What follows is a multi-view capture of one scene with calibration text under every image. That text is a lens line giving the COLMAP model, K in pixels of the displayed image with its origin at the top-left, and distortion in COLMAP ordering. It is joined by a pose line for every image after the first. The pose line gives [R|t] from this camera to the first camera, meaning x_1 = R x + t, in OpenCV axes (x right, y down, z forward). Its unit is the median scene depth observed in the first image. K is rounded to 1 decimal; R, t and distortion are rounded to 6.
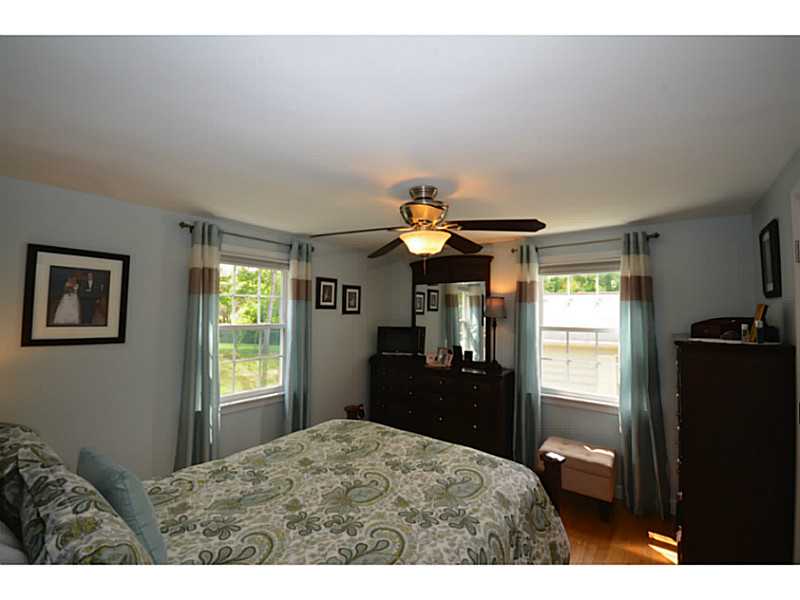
lens RADIAL K [[349.4, 0, 398.8], [0, 349.4, 298.4], [0, 0, 1]] dist [-0.013725, -0.001525]
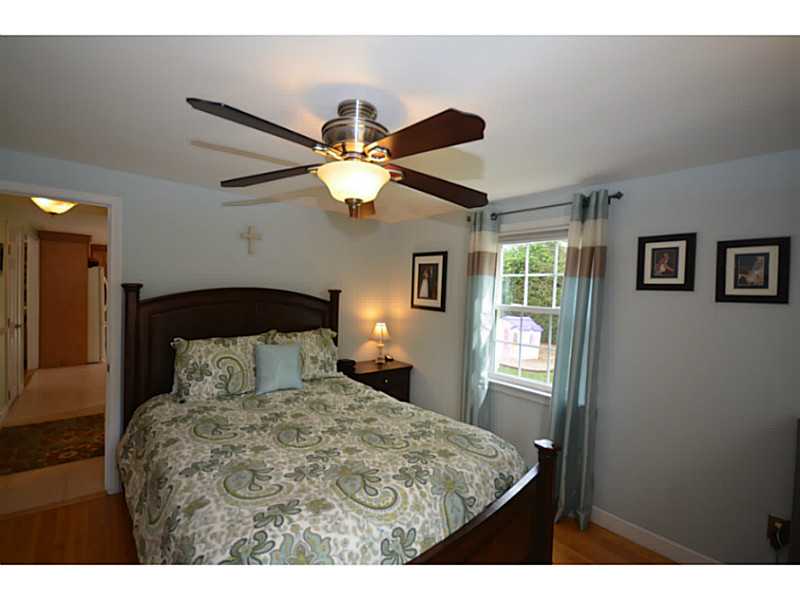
lens RADIAL K [[349.4, 0, 398.5], [0, 349.4, 300.0], [0, 0, 1]] dist [-0.013725, -0.001525]
pose [[-0.199032, 0.009625, -0.979946, 0.669671], [0.000539, 0.999953, 0.009712, 0.063541], [0.979993, 0.001405, -0.199027, 1.098734]]
